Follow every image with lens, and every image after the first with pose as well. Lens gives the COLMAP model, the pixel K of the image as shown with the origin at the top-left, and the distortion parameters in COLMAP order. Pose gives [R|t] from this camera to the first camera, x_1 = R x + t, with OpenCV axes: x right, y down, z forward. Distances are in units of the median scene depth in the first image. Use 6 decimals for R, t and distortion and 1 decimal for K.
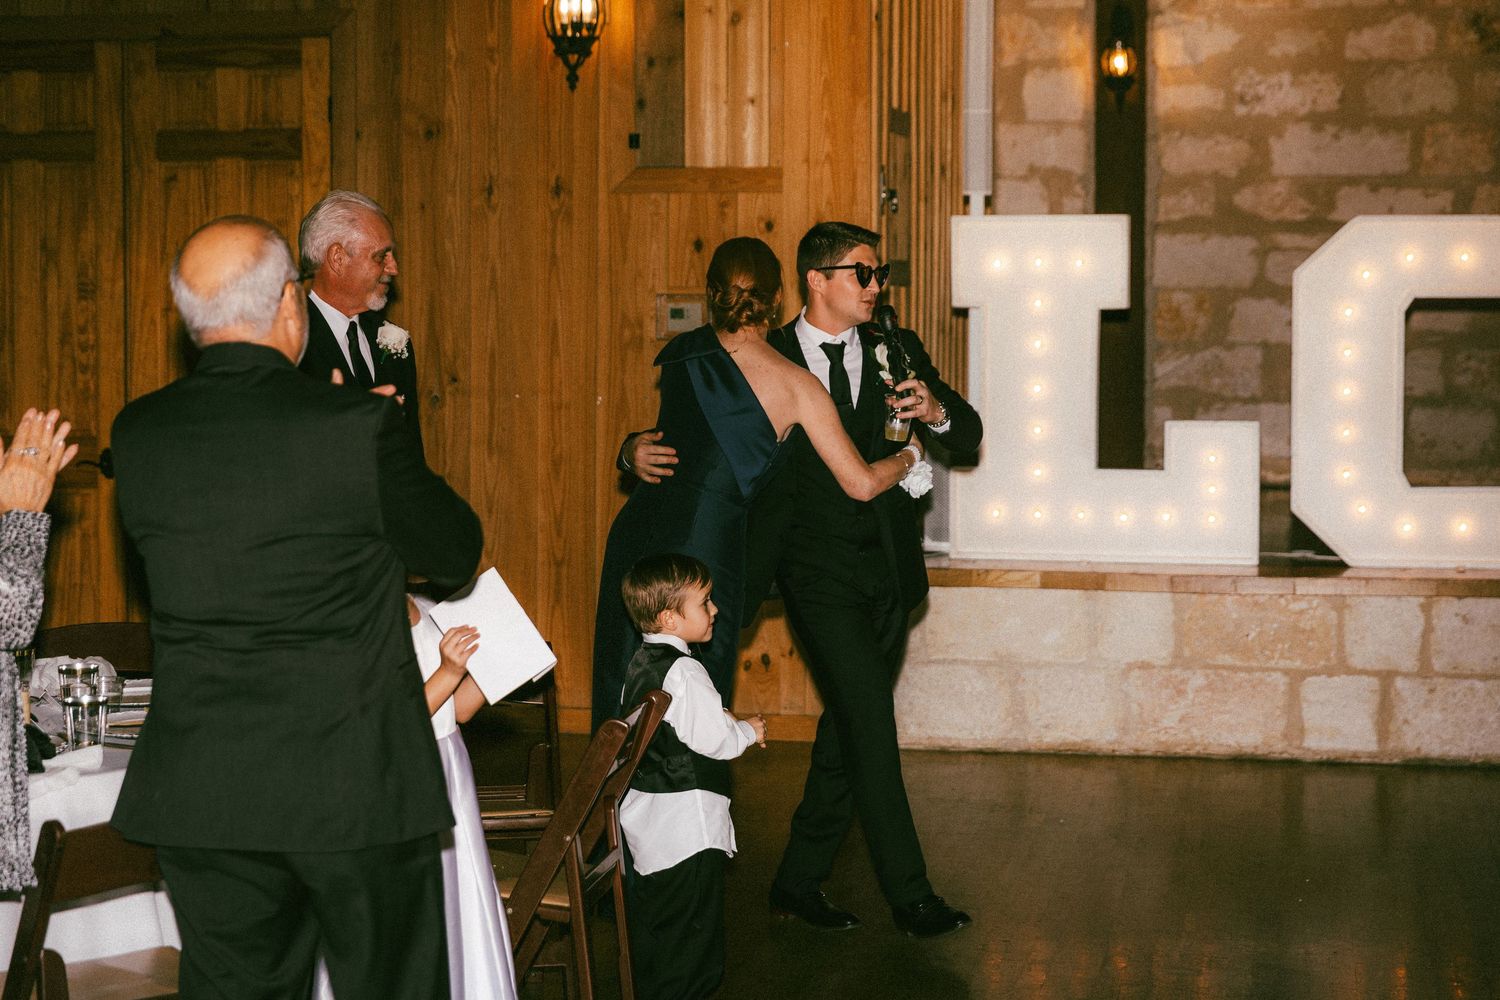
lens RADIAL K [[2976.0, 0, 738.9], [0, 2976.0, 490.2], [0, 0, 1]] dist [0.050063, 0.000000]
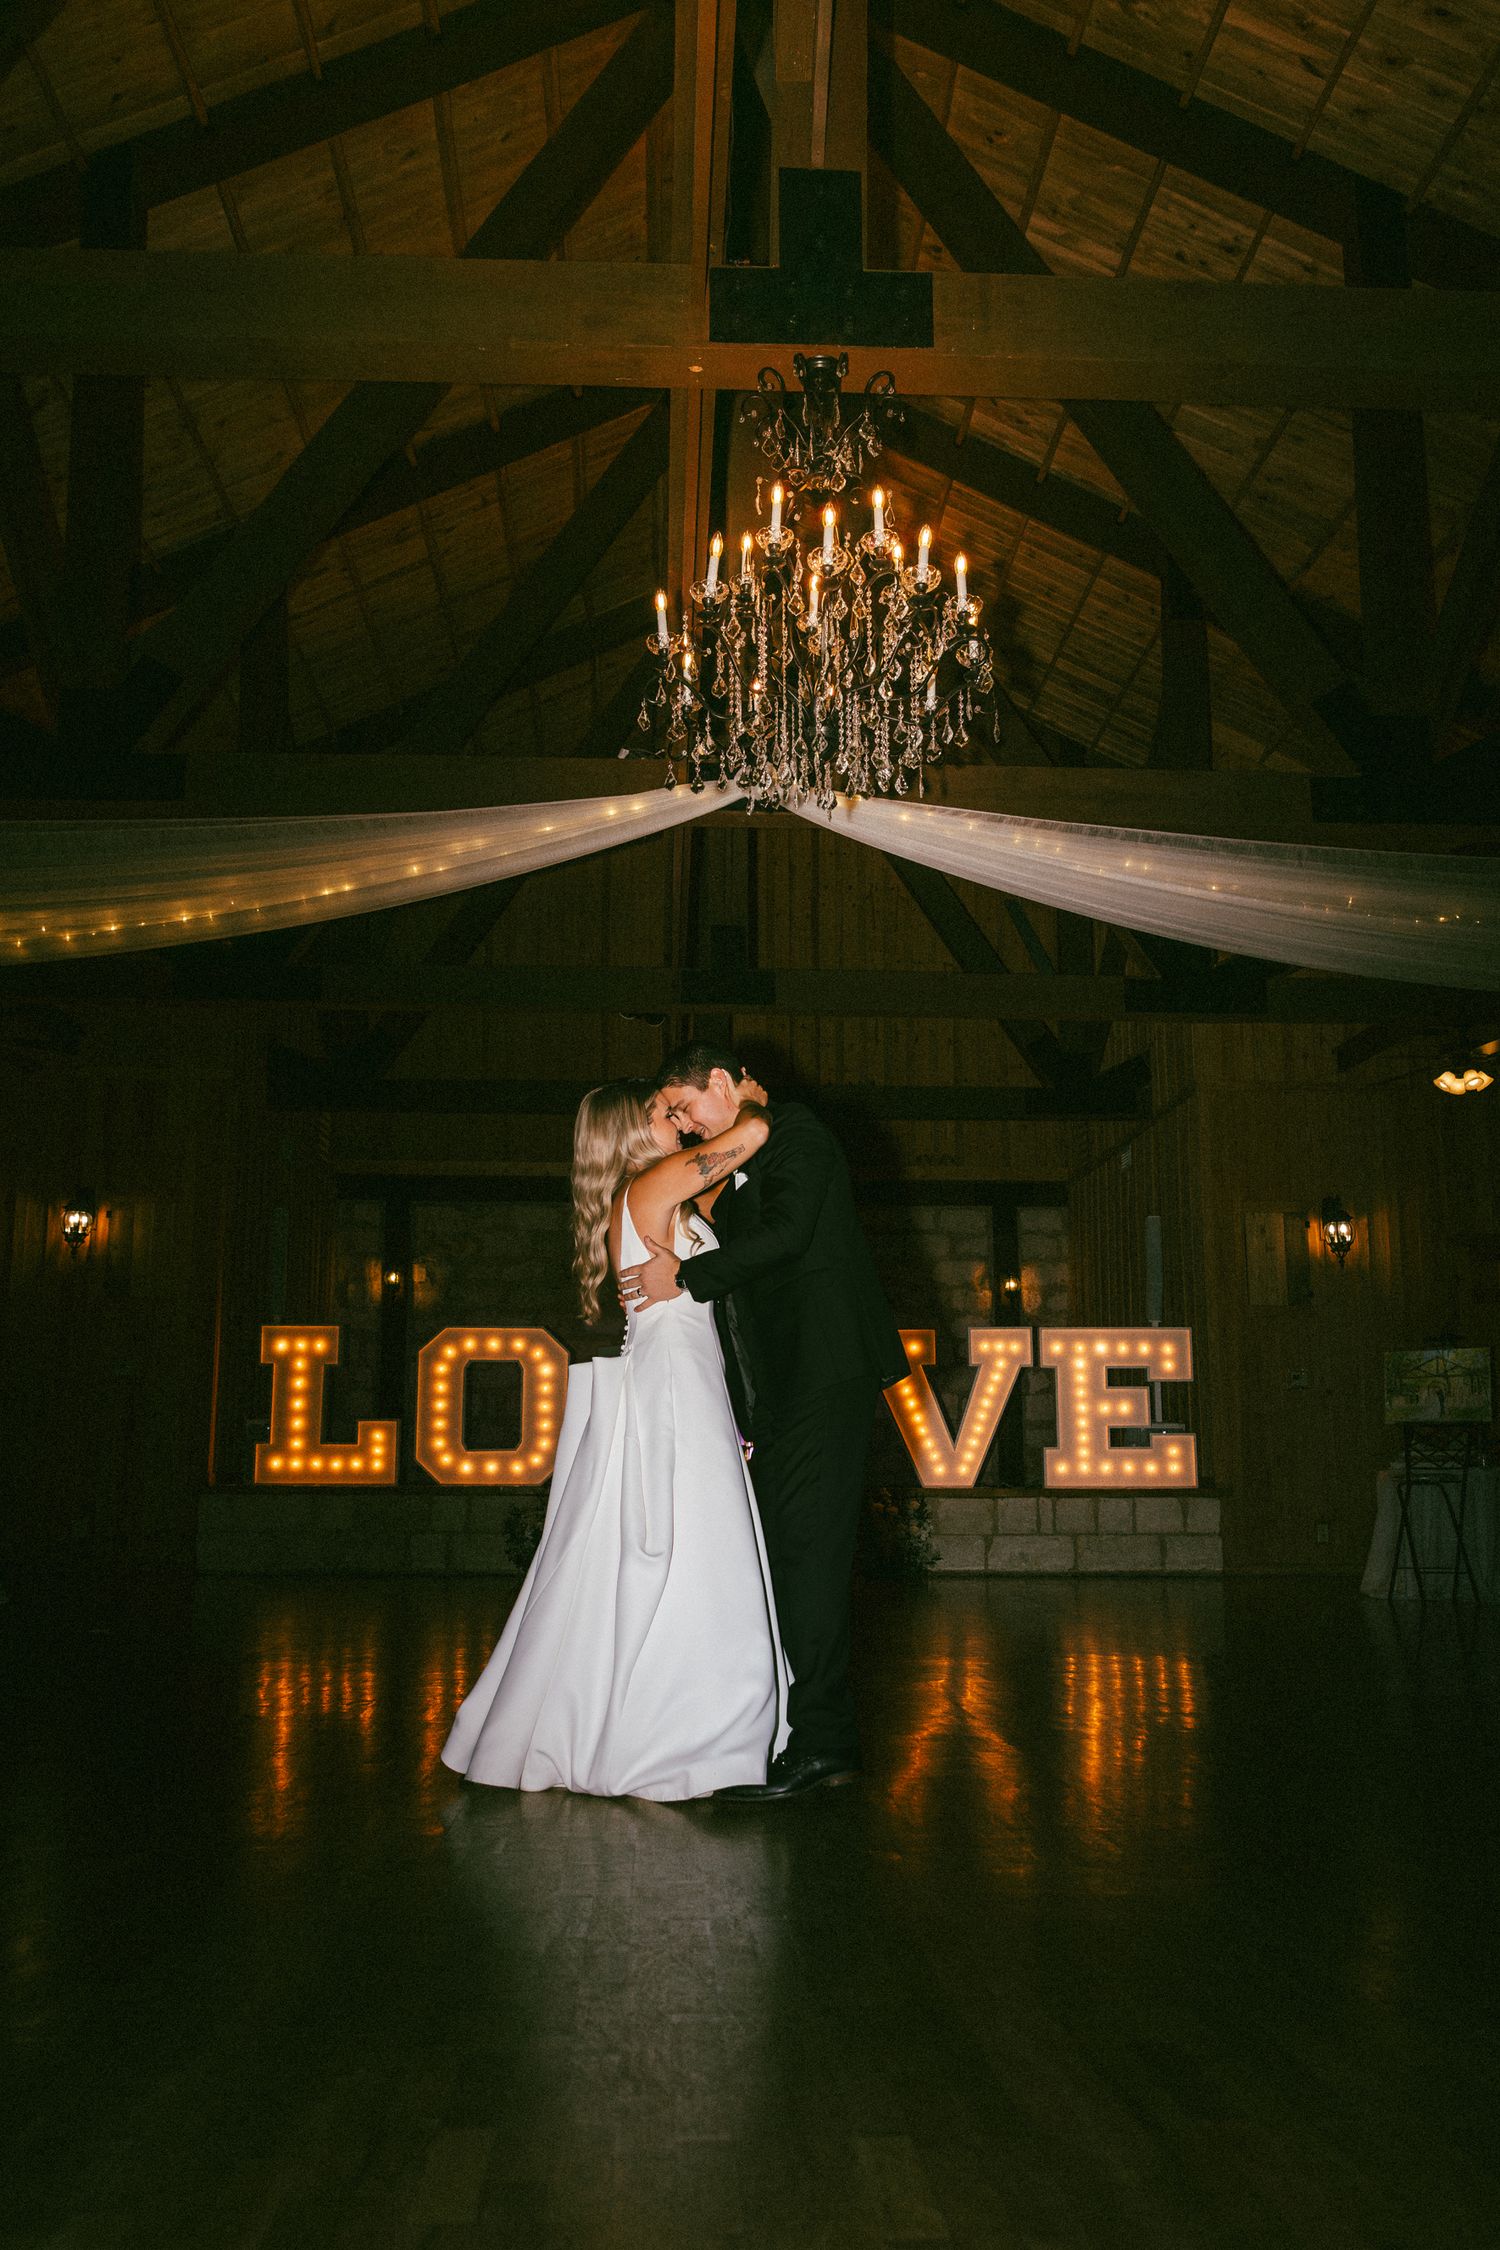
lens RADIAL K [[1695.1, 0, 768.8], [0, 1695.1, 1176.0], [0, 0, 1]] dist [0.003277, 0.001357]
pose [[0.968310, 0.044717, 0.245717, 0.121995], [0.016832, 0.969920, -0.242842, 0.108084], [-0.249185, 0.239283, 0.938430, -0.260616]]
